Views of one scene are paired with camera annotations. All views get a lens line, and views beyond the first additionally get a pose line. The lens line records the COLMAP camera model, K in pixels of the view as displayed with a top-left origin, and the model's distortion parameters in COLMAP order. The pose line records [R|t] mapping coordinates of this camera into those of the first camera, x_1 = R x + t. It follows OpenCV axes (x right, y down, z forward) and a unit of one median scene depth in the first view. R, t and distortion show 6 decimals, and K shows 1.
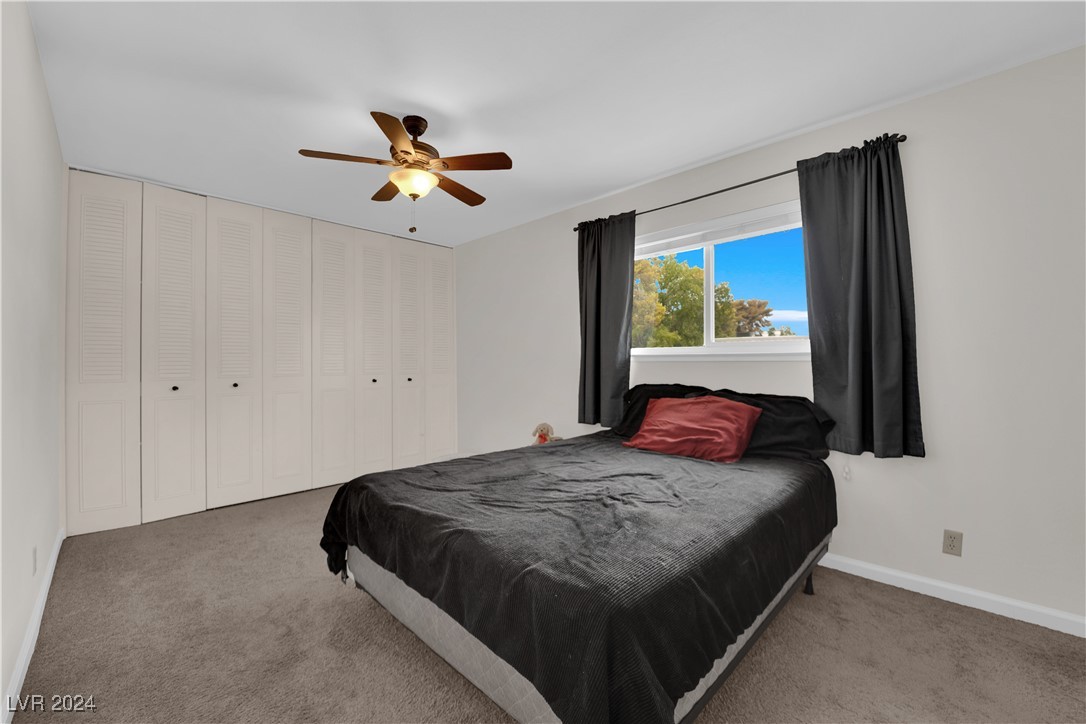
lens RADIAL K [[436.5, 0, 541.4], [0, 436.5, 359.1], [0, 0, 1]] dist [-0.011880, -0.002493]
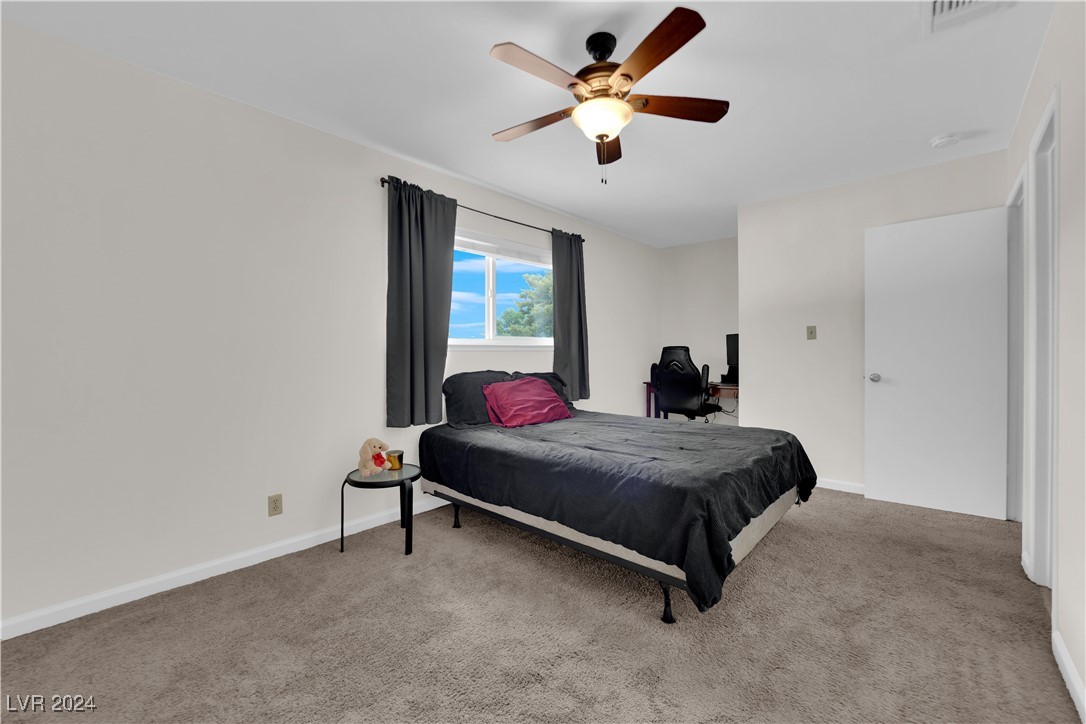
lens RADIAL K [[436.5, 0, 541.9], [0, 436.5, 361.1], [0, 0, 1]] dist [-0.011880, -0.002493]
pose [[-0.013791, -0.018734, 0.999729, -0.792389], [0.001611, 0.999823, 0.018758, 0.009850], [-0.999904, 0.001869, -0.013759, 0.817378]]
